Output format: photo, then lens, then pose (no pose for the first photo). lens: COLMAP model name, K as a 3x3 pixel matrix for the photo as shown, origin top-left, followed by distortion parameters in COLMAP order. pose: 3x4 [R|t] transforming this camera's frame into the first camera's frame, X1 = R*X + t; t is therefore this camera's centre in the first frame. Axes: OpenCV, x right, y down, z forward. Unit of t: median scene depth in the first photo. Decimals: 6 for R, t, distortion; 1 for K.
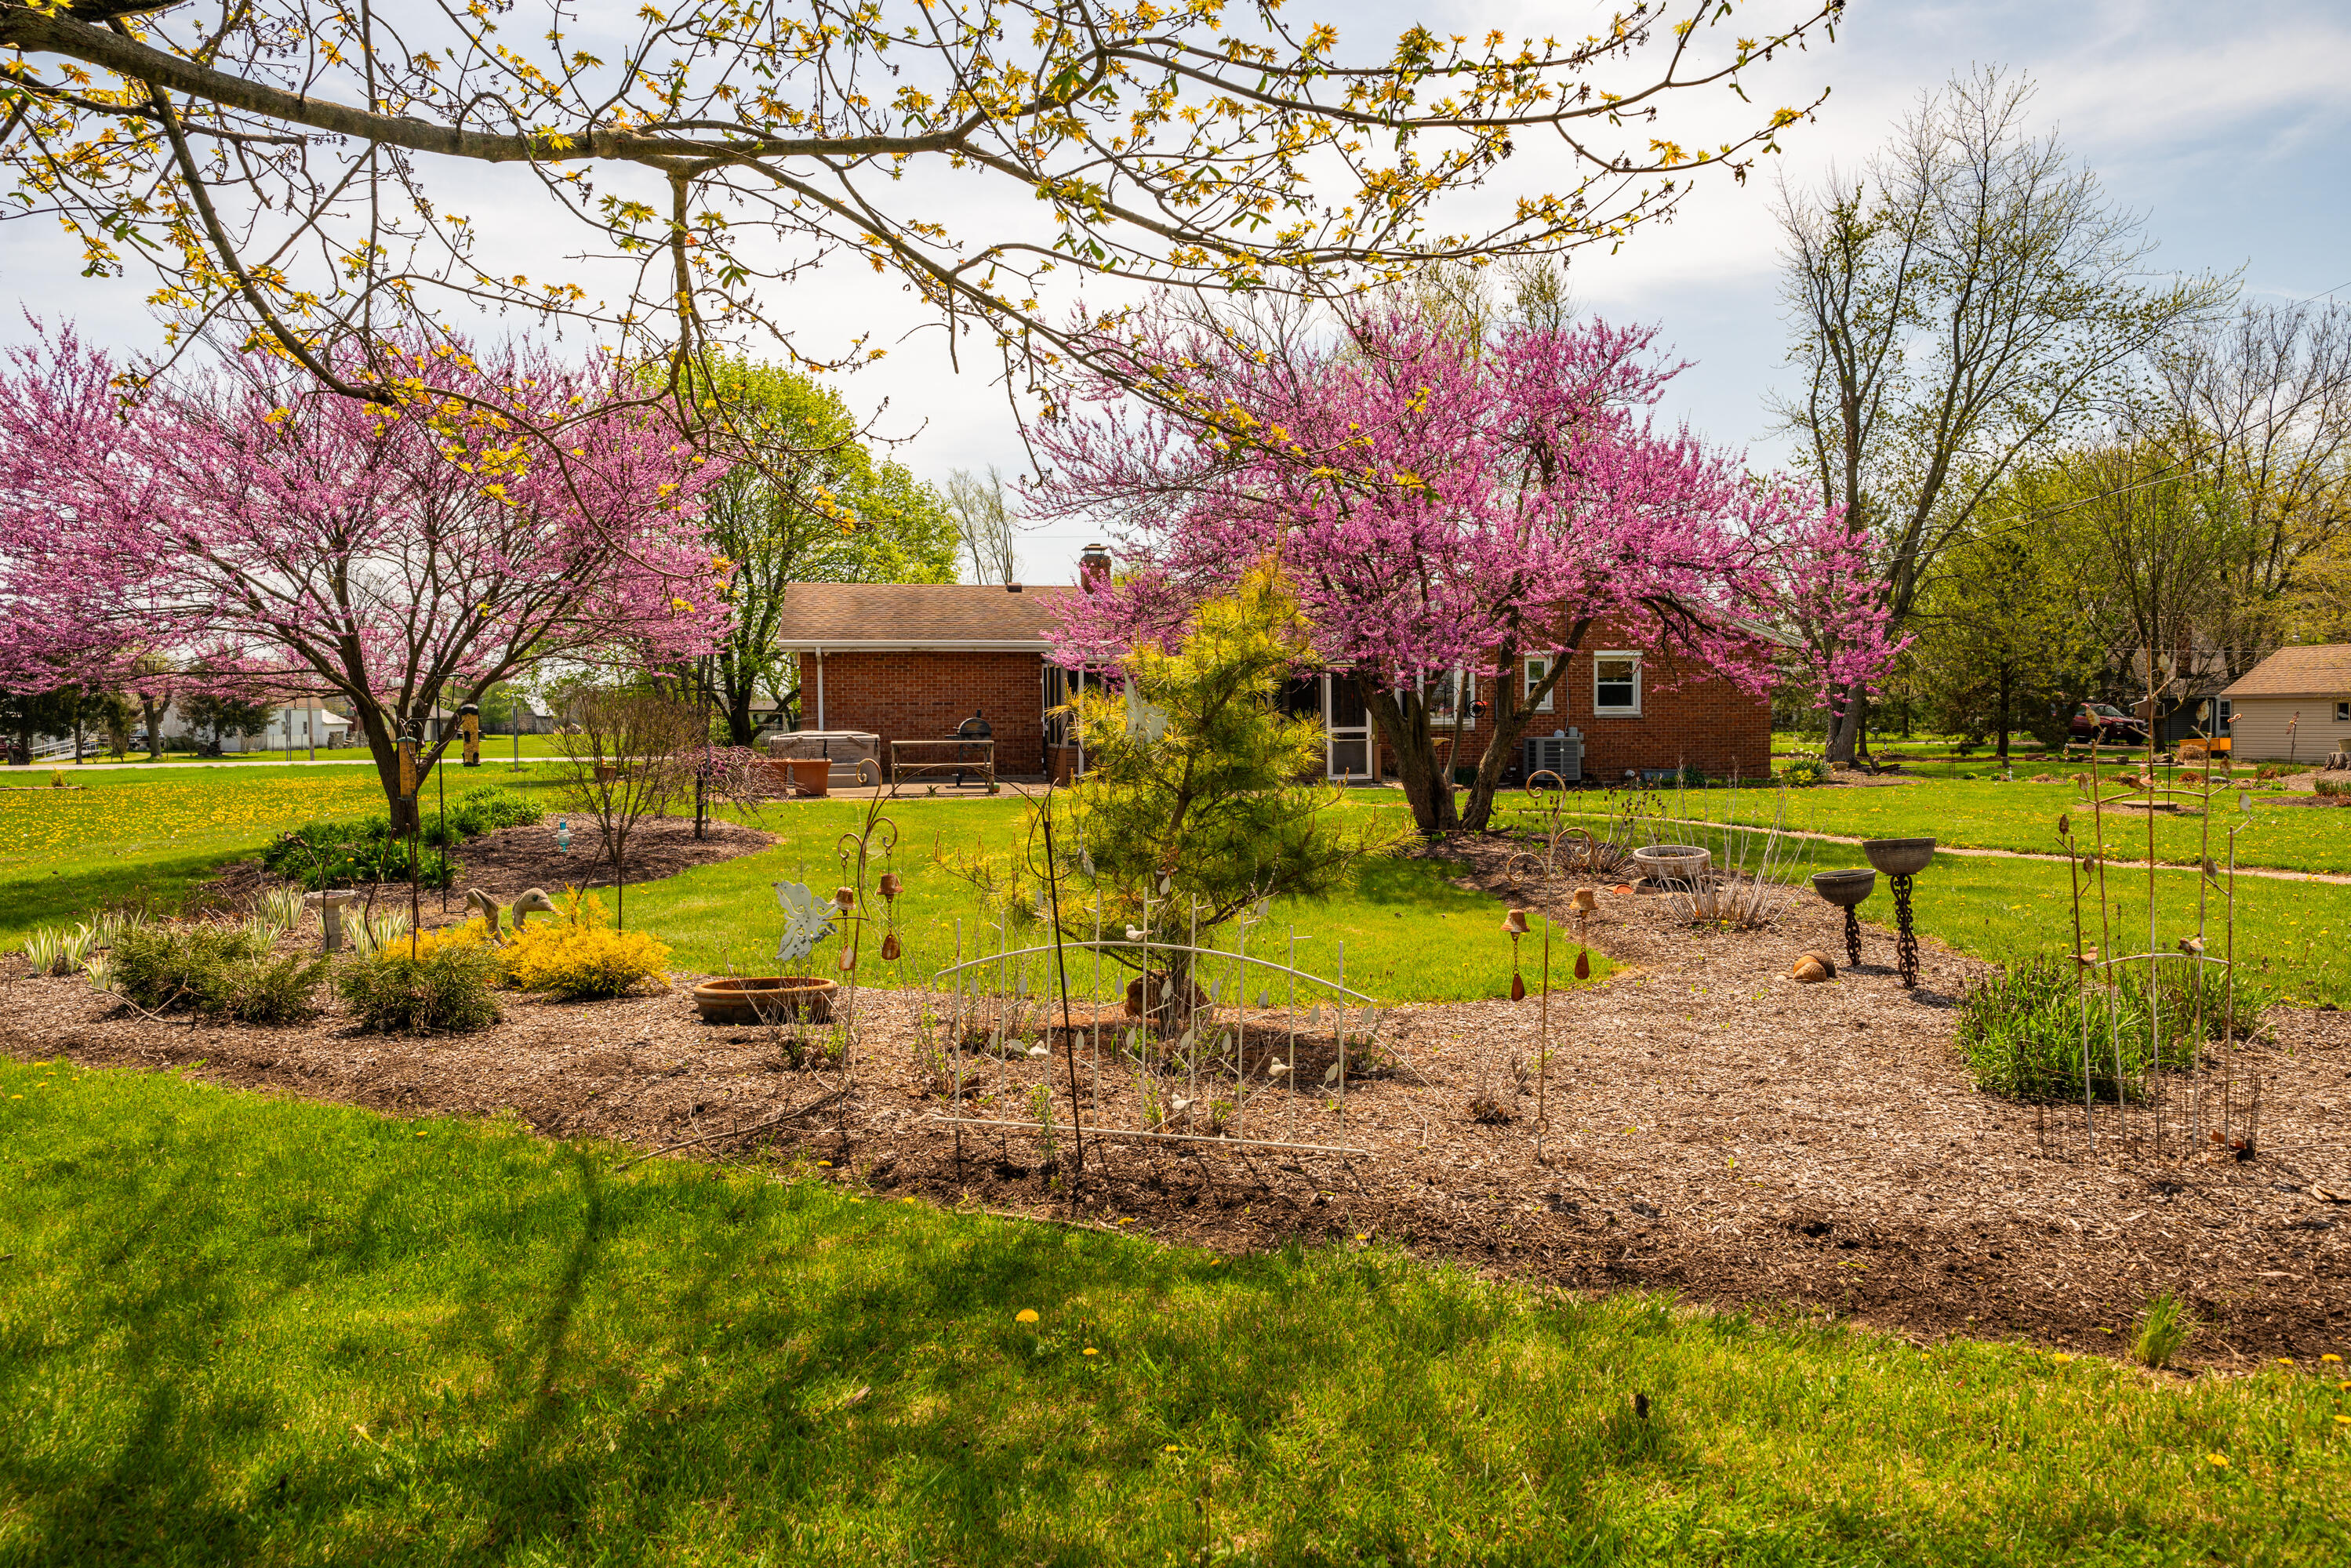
lens RADIAL K [[1601.6, 0, 1175.5], [0, 1601.6, 784.0], [0, 0, 1]] dist [-0.024027, 0.000215]
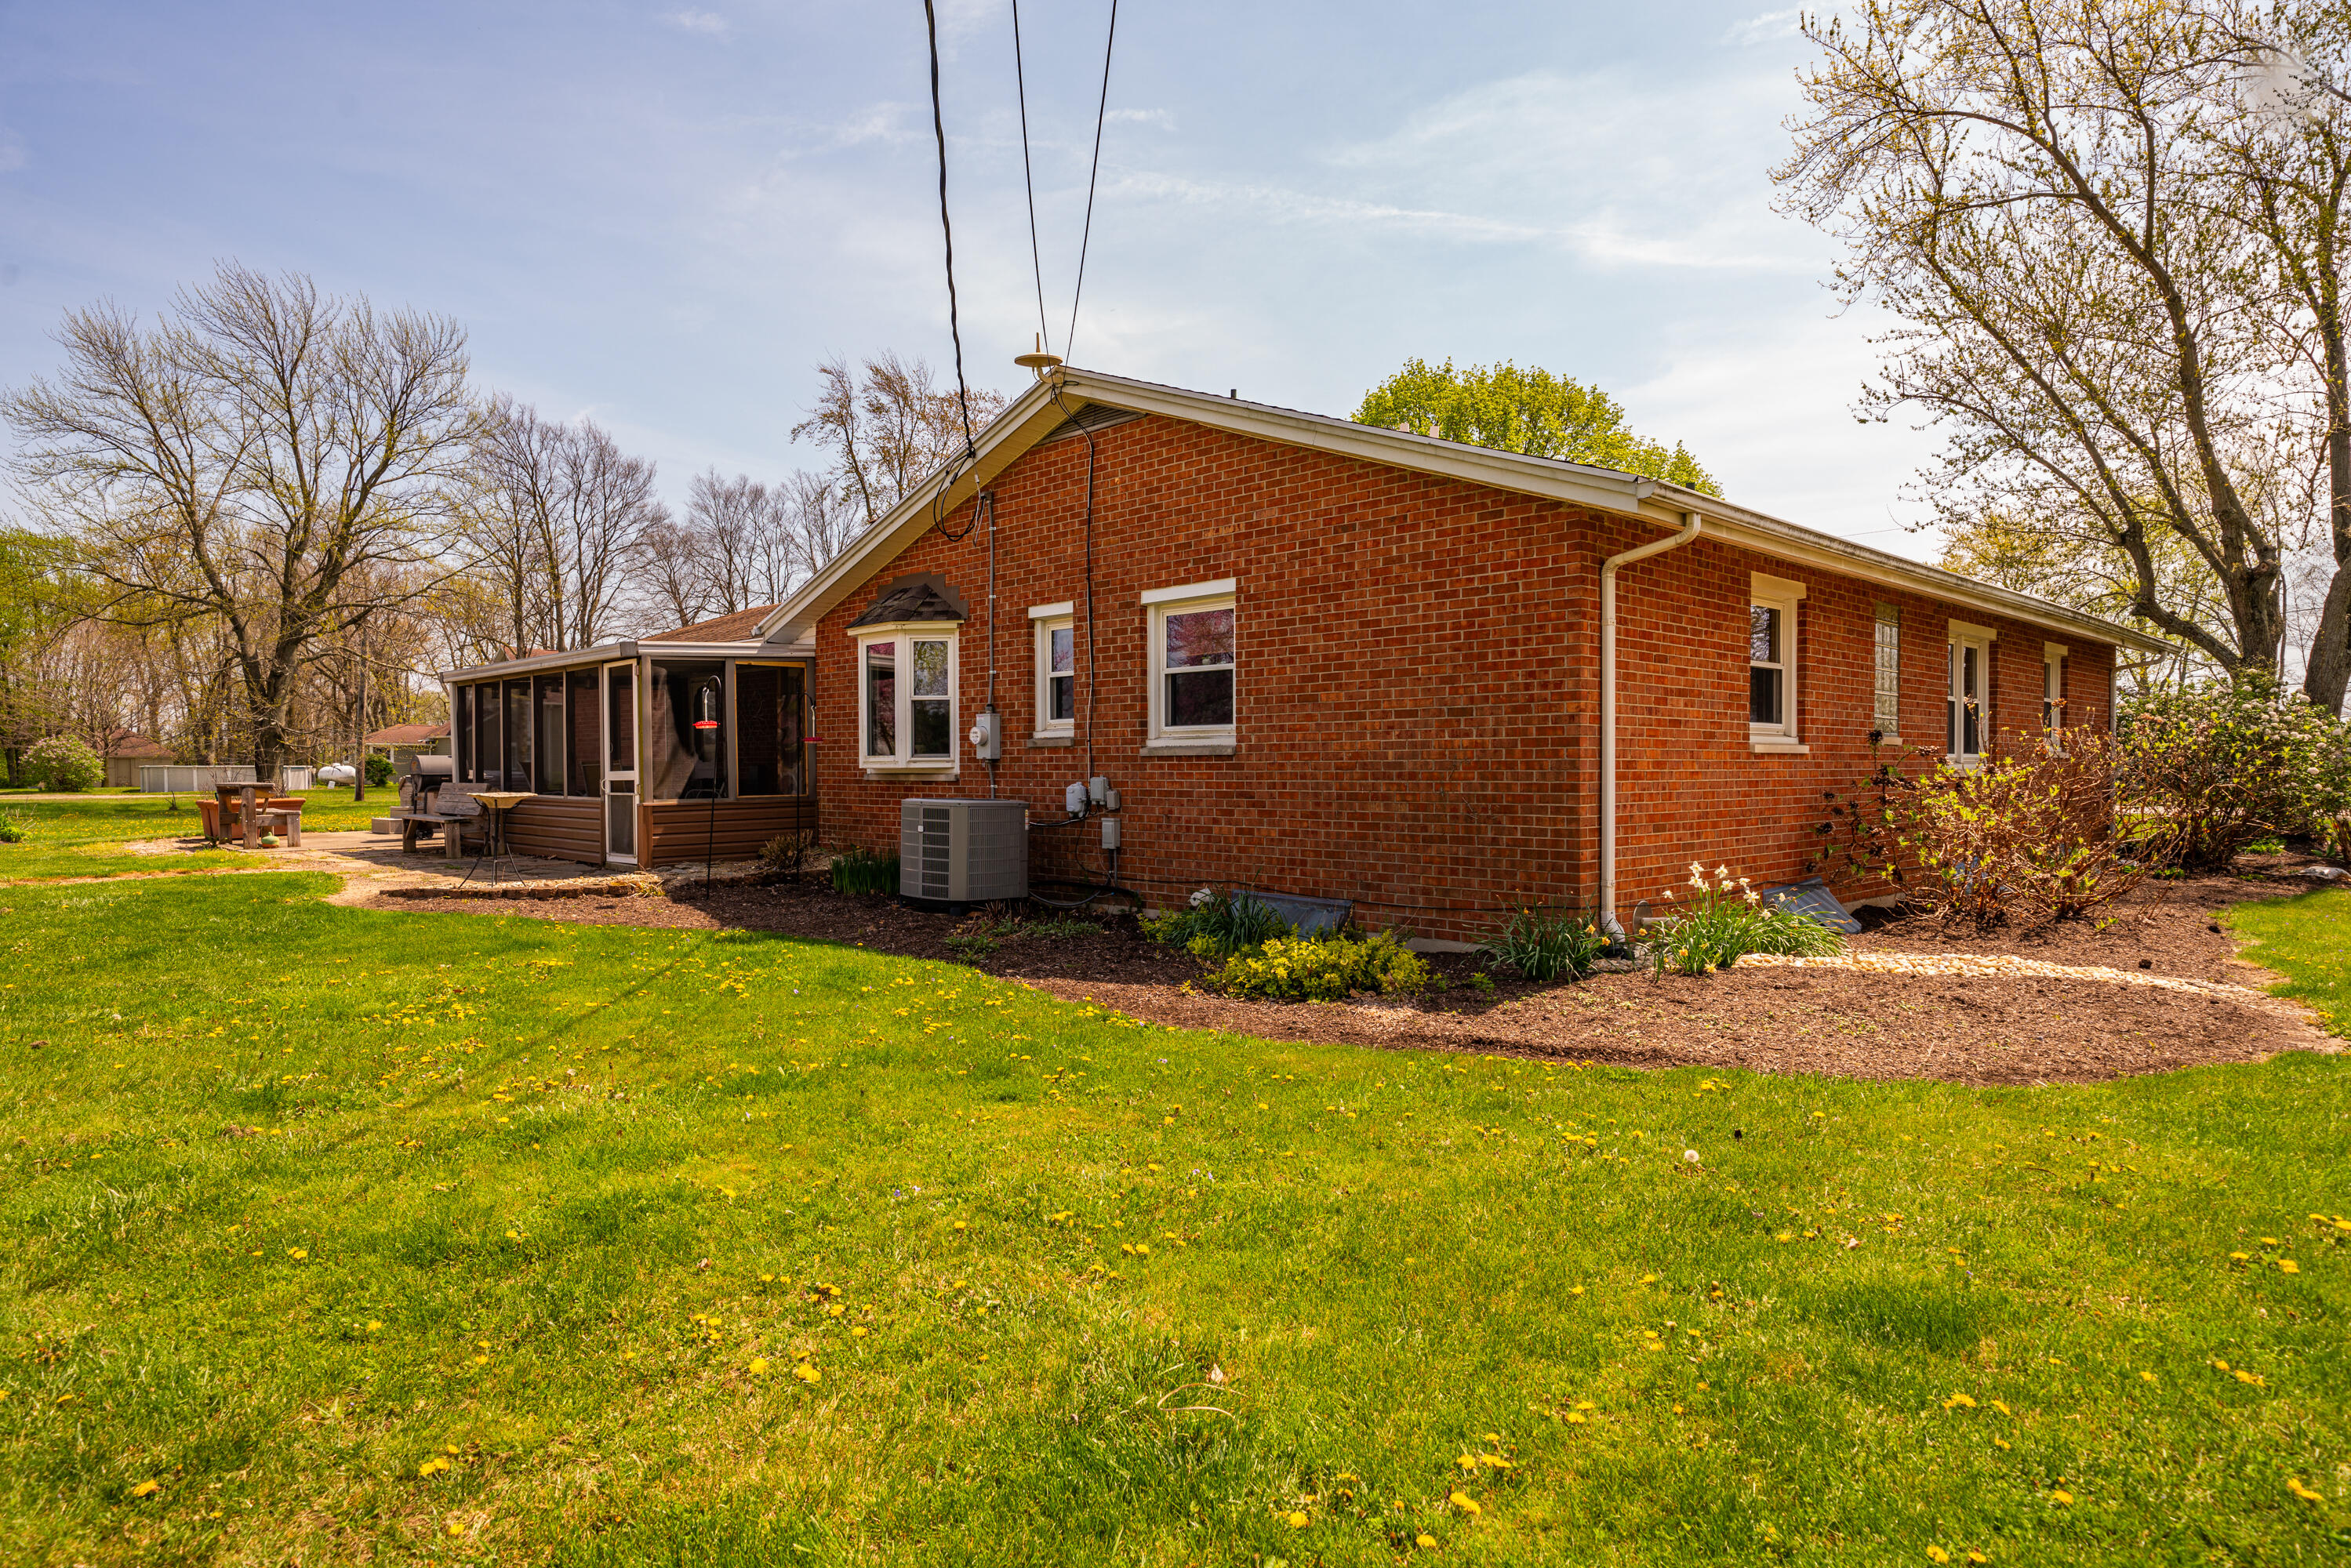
lens RADIAL K [[1280.5, 0, 1175.5], [0, 1280.5, 784.0], [0, 0, 1]] dist [0.002034, 0.000239]
pose [[0.571910, 0.019124, -0.820094, 0.384167], [-0.029490, 0.999561, 0.002744, -0.025207], [0.819786, 0.022615, 0.572223, 0.587363]]
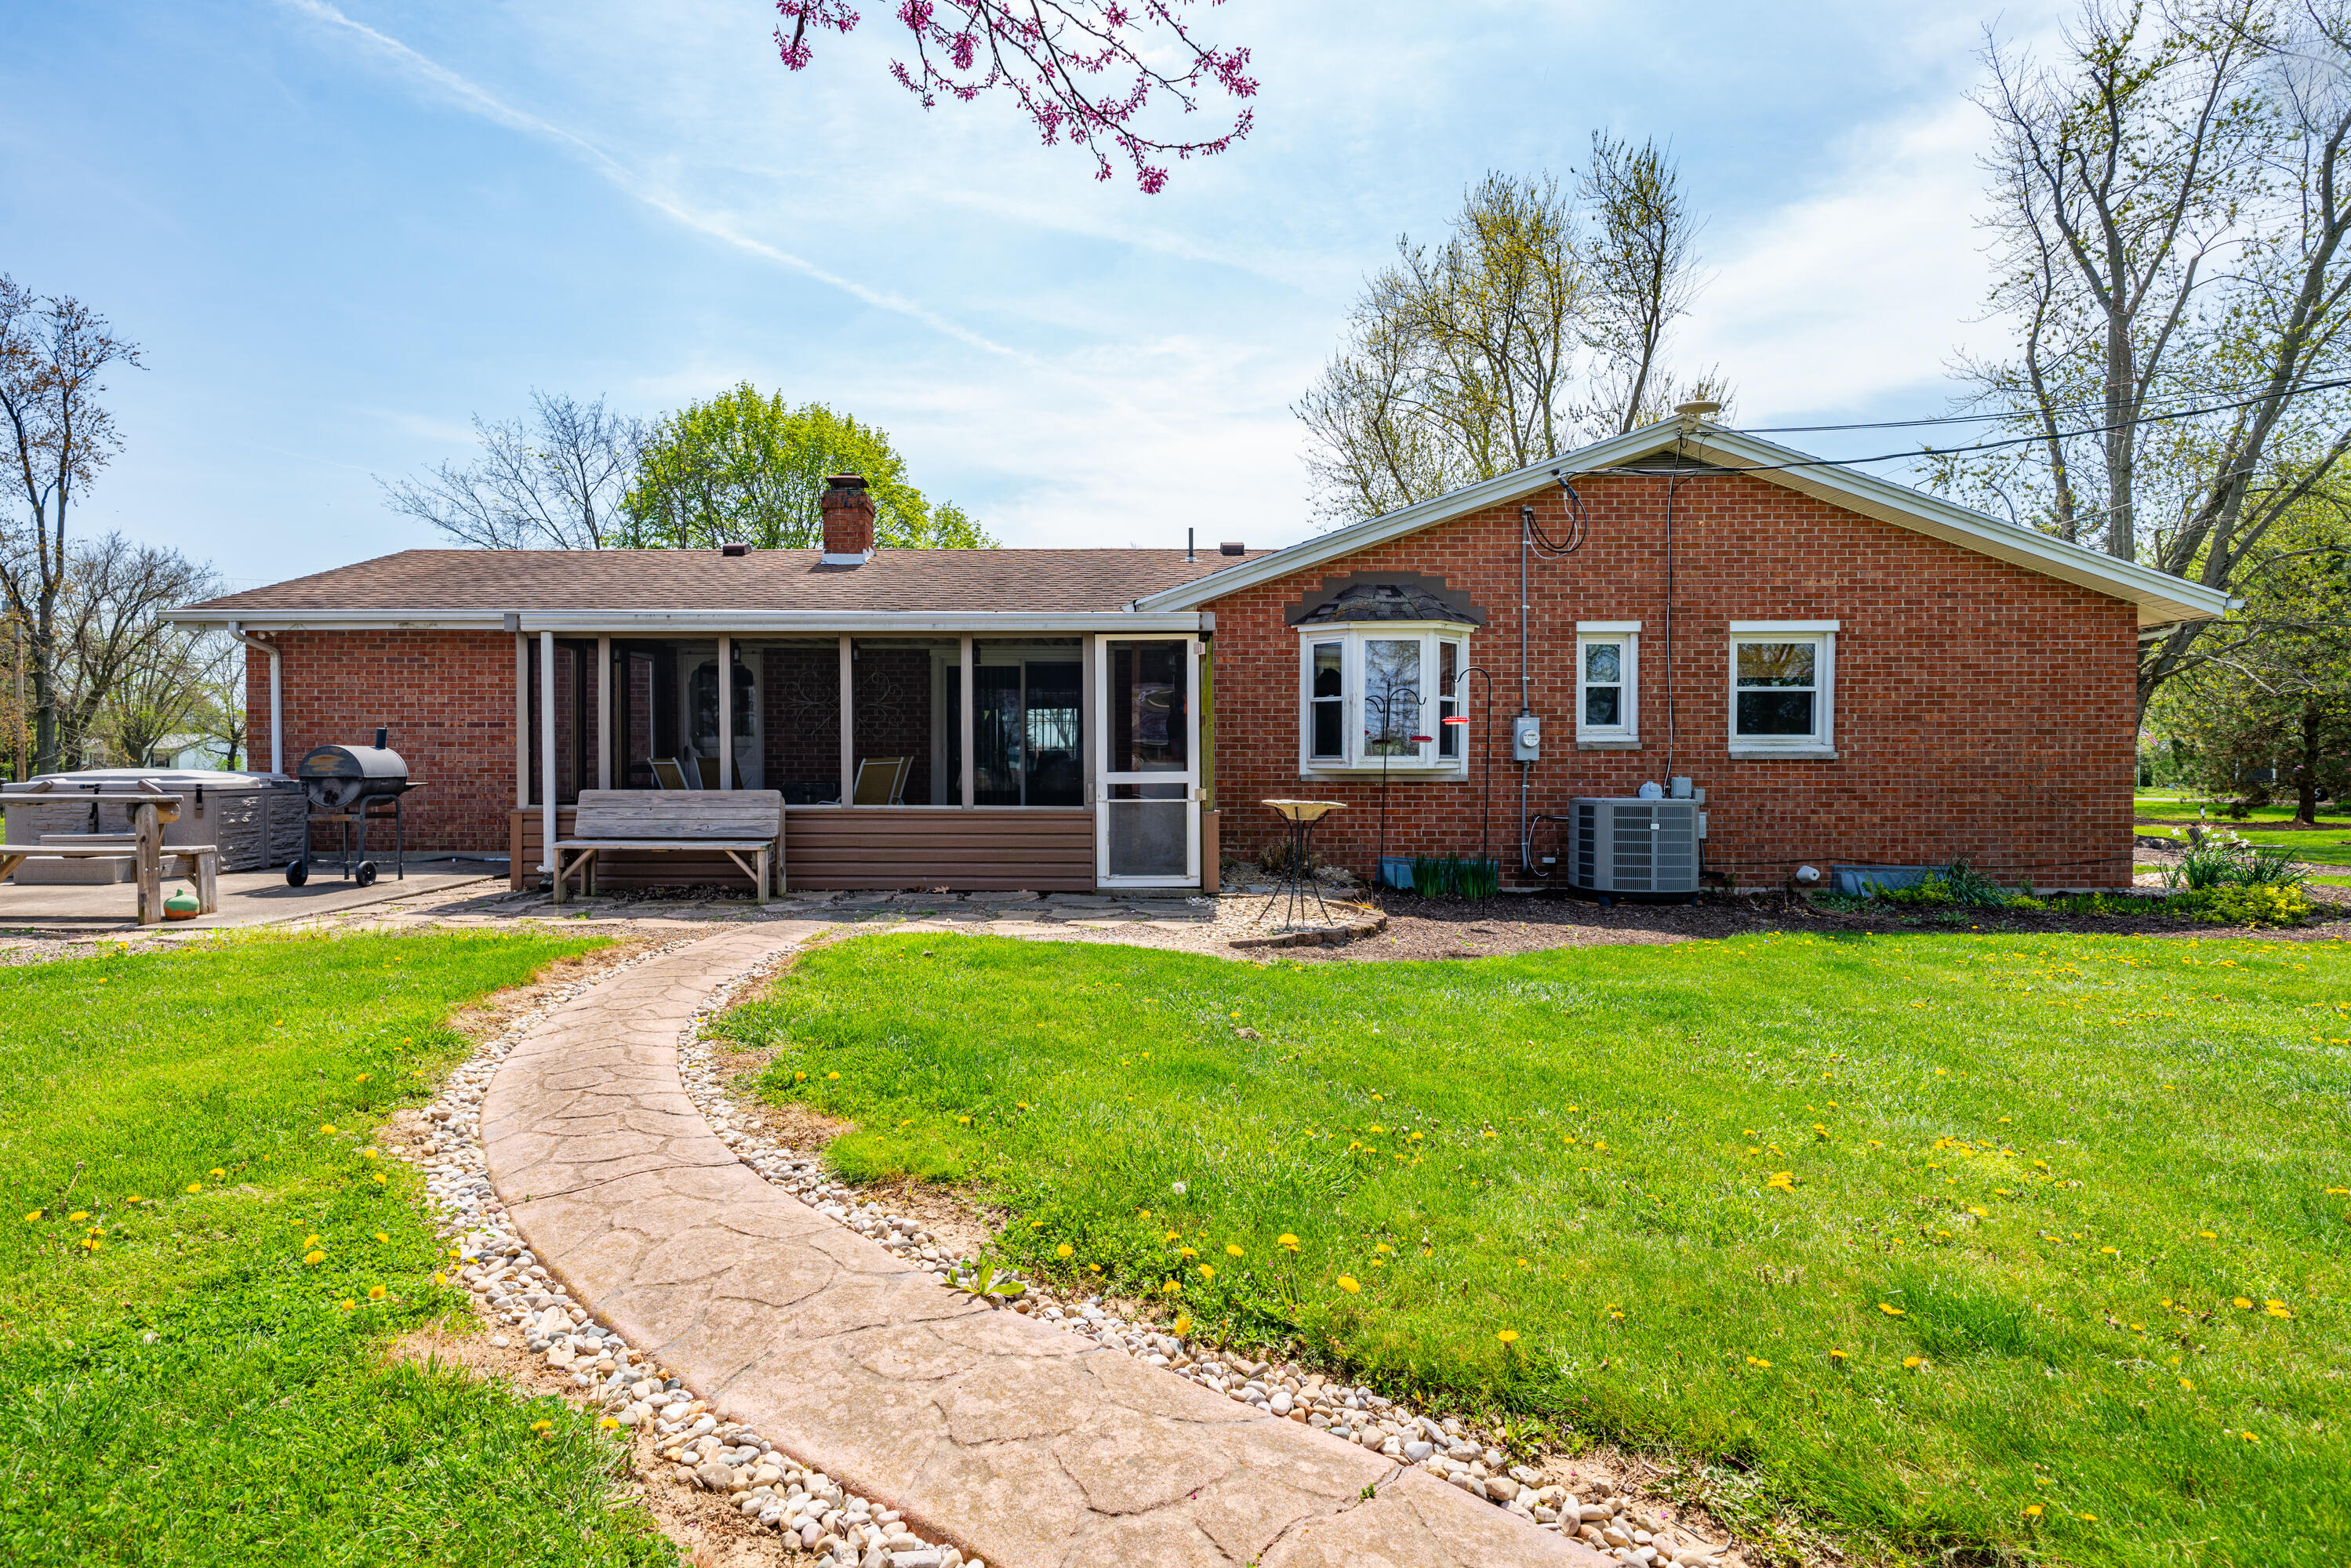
lens RADIAL K [[1134.3, 0, 1130.6], [0, 1134.3, 789.6], [0, 0, 1]] dist [0.009224, 0.000289]
pose [[0.979053, 0.012890, -0.203198, 0.110222], [-0.017053, 0.999679, -0.018747, -0.015971], [0.202891, 0.021819, 0.978958, 0.446900]]
